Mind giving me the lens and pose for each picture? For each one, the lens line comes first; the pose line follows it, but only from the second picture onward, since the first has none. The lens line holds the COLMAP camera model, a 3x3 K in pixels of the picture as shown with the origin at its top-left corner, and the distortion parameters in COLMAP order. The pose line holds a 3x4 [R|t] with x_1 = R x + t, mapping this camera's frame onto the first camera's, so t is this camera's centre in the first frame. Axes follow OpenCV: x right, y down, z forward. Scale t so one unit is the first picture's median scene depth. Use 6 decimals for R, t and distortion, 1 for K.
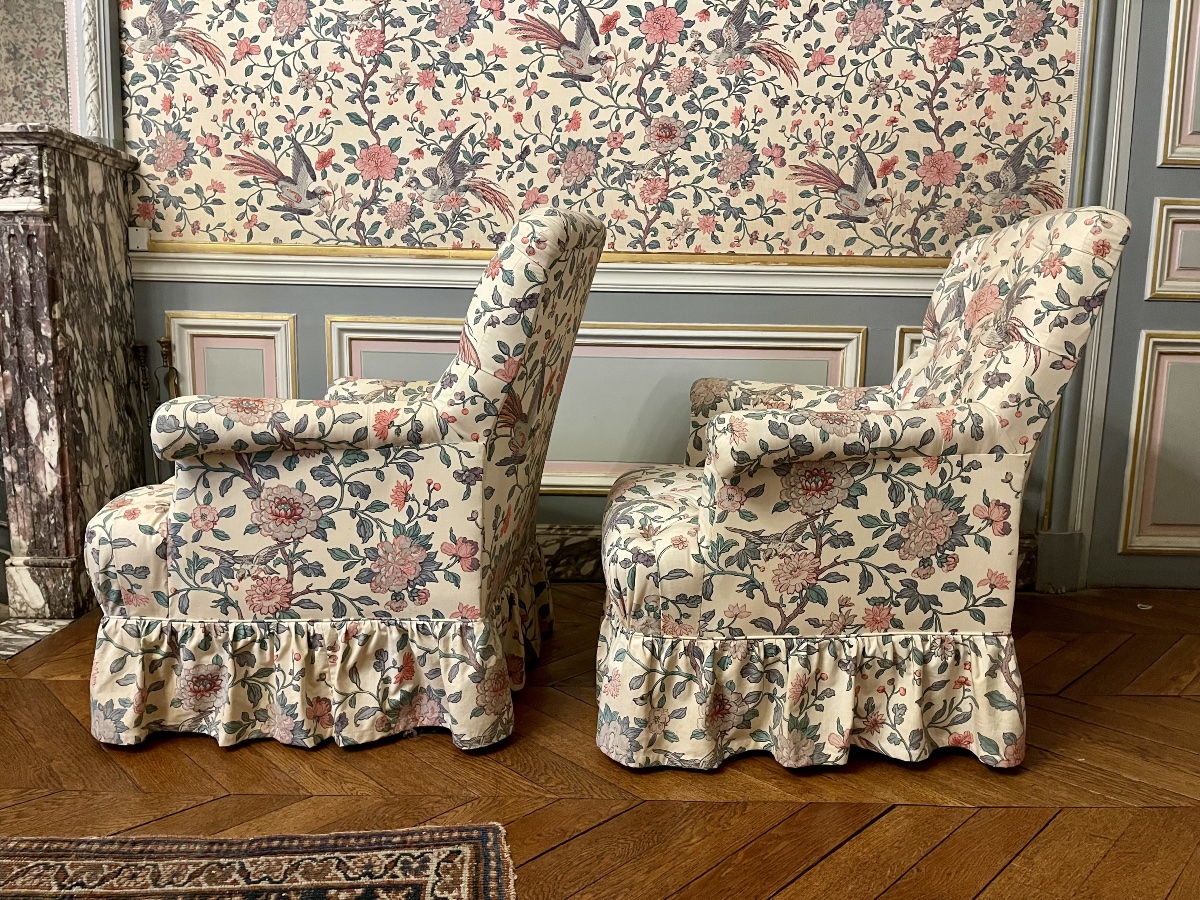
lens RADIAL K [[912.9, 0, 605.9], [0, 912.9, 450.4], [0, 0, 1]] dist [0.069441, -0.101964]
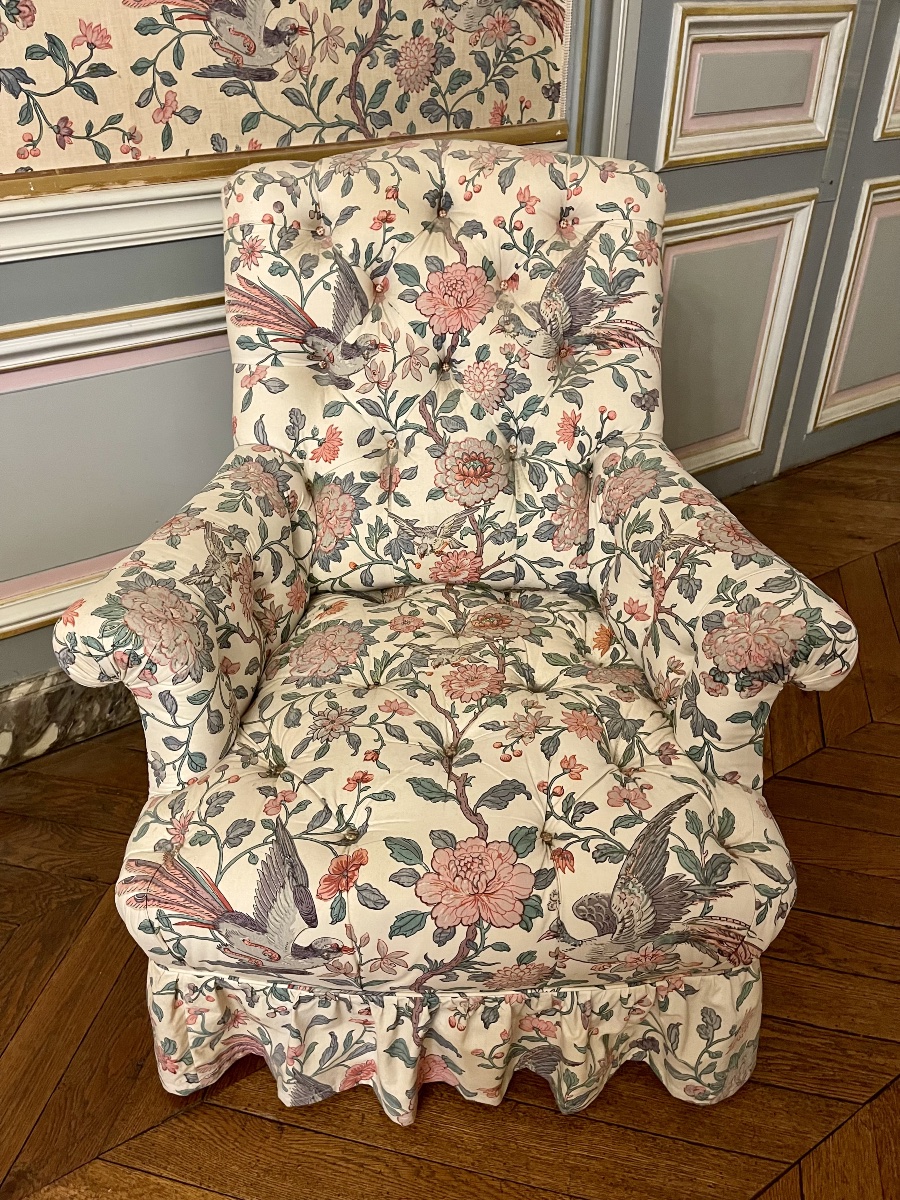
lens RADIAL K [[912.9, 0, 448.5], [0, 912.9, 609.2], [0, 0, 1]] dist [0.069441, -0.101964]
pose [[0.847778, -0.319904, 0.423005, 0.047832], [0.093073, 0.874959, 0.475167, -0.228682], [-0.522120, -0.363466, 0.771546, 0.435380]]
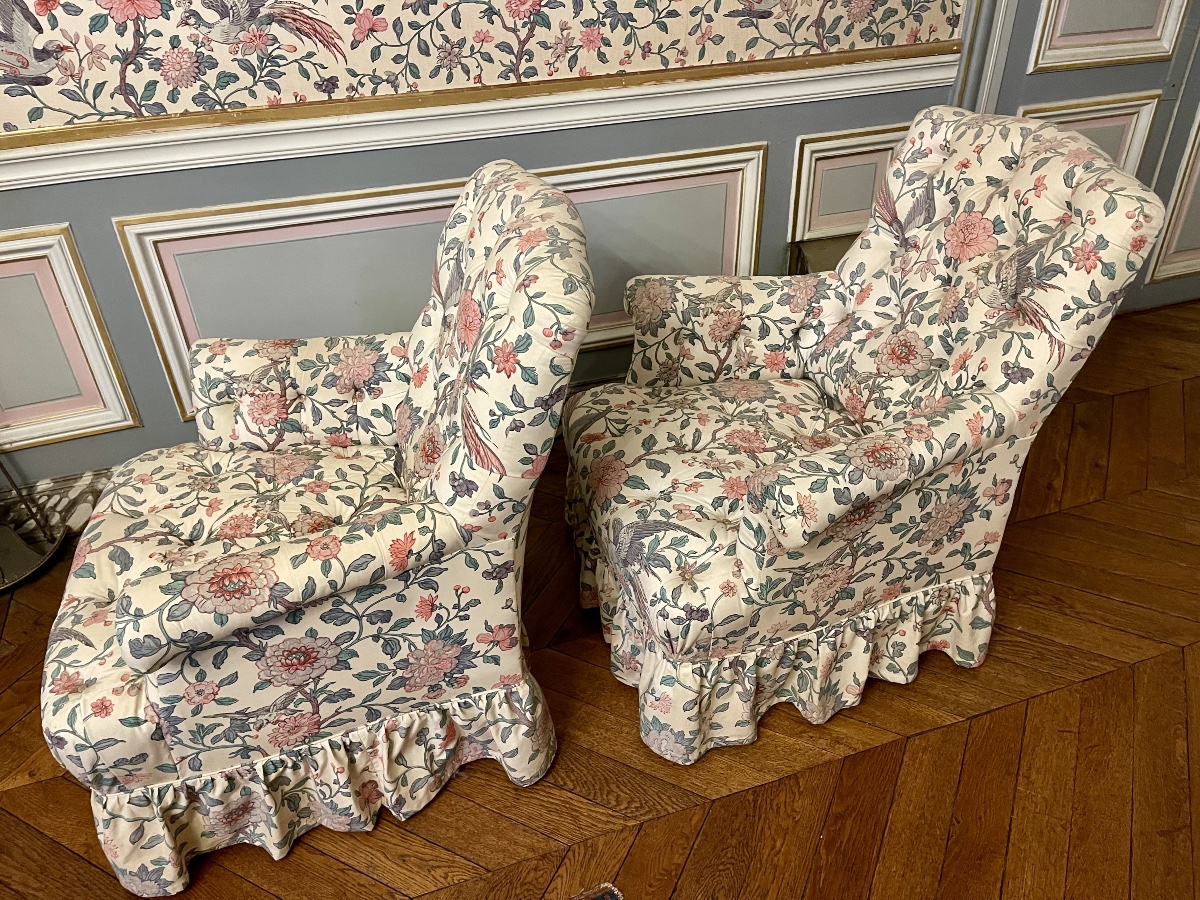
lens RADIAL K [[913.8, 0, 615.0], [0, 913.8, 456.5], [0, 0, 1]] dist [0.074617, -0.107700]
pose [[0.945210, -0.211478, 0.248706, -0.151357], [0.078851, 0.887155, 0.454686, -0.293015], [-0.316797, -0.410163, 0.855223, 0.154368]]
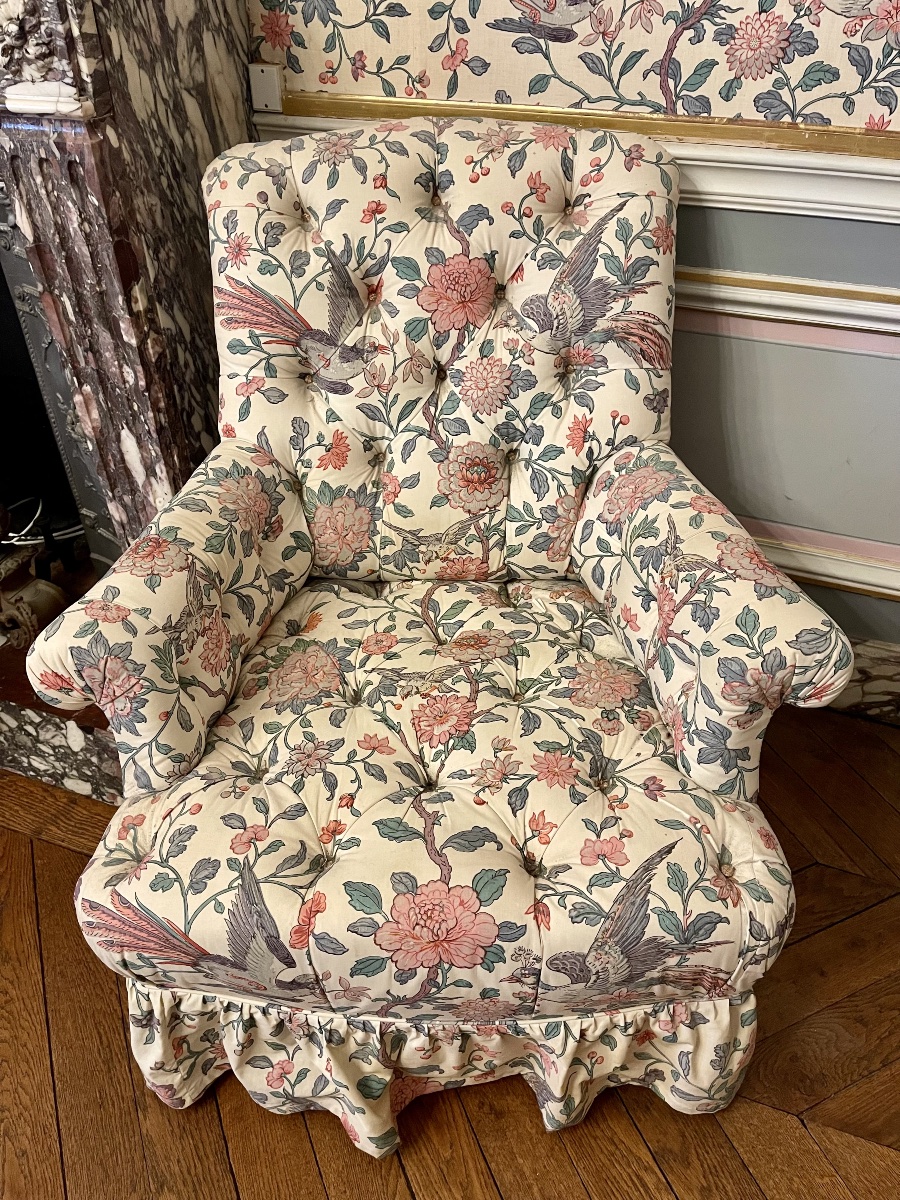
lens RADIAL K [[913.8, 0, 437.5], [0, 913.8, 608.6], [0, 0, 1]] dist [0.074617, -0.107700]
pose [[0.928809, 0.207947, -0.306713, -0.177857], [-0.022538, 0.857871, 0.513371, -0.251894], [0.369874, -0.469911, 0.801484, 0.452206]]
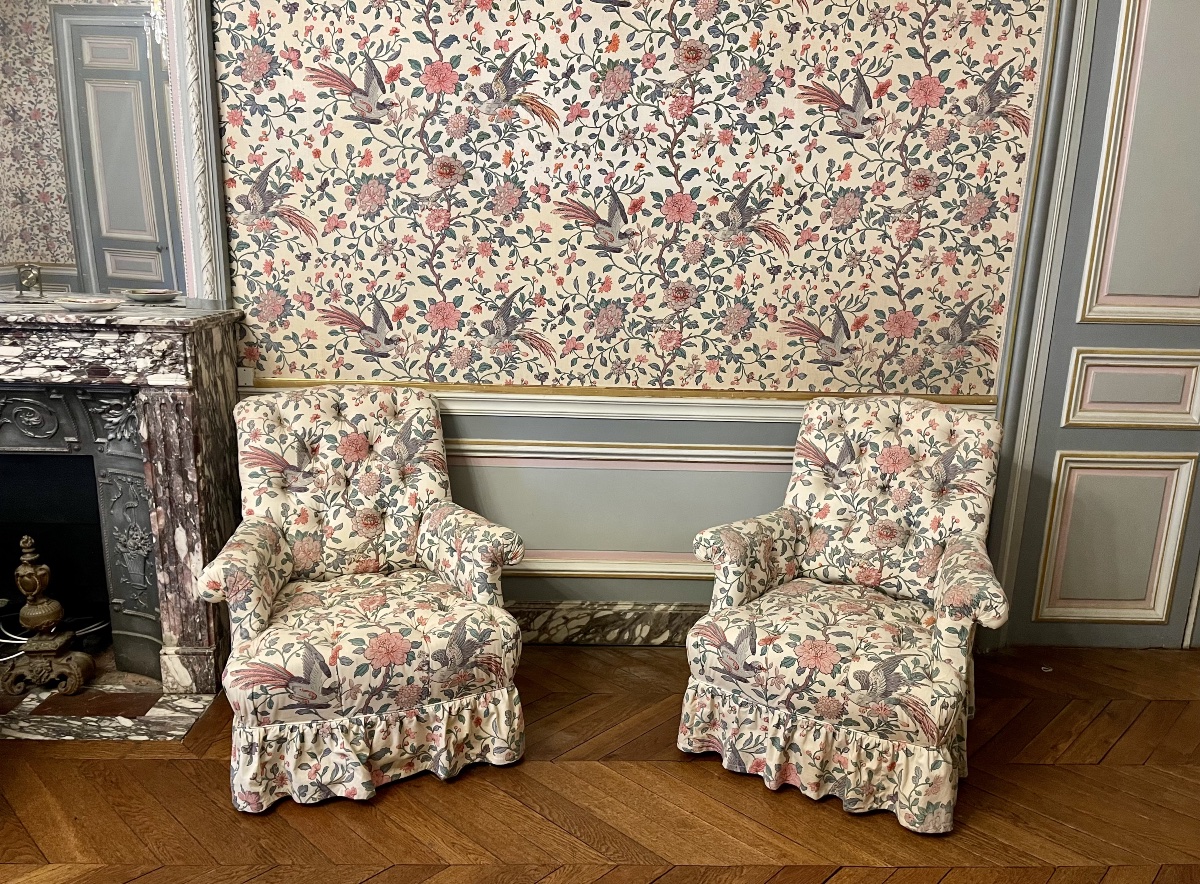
lens RADIAL K [[938.0, 0, 617.9], [0, 938.0, 463.2], [0, 0, 1]] dist [0.064410, -0.127863]
pose [[0.999325, 0.003687, 0.036559, -0.063712], [-0.007269, 0.995128, 0.098325, -0.244984], [-0.036018, -0.098524, 0.994483, -0.264875]]
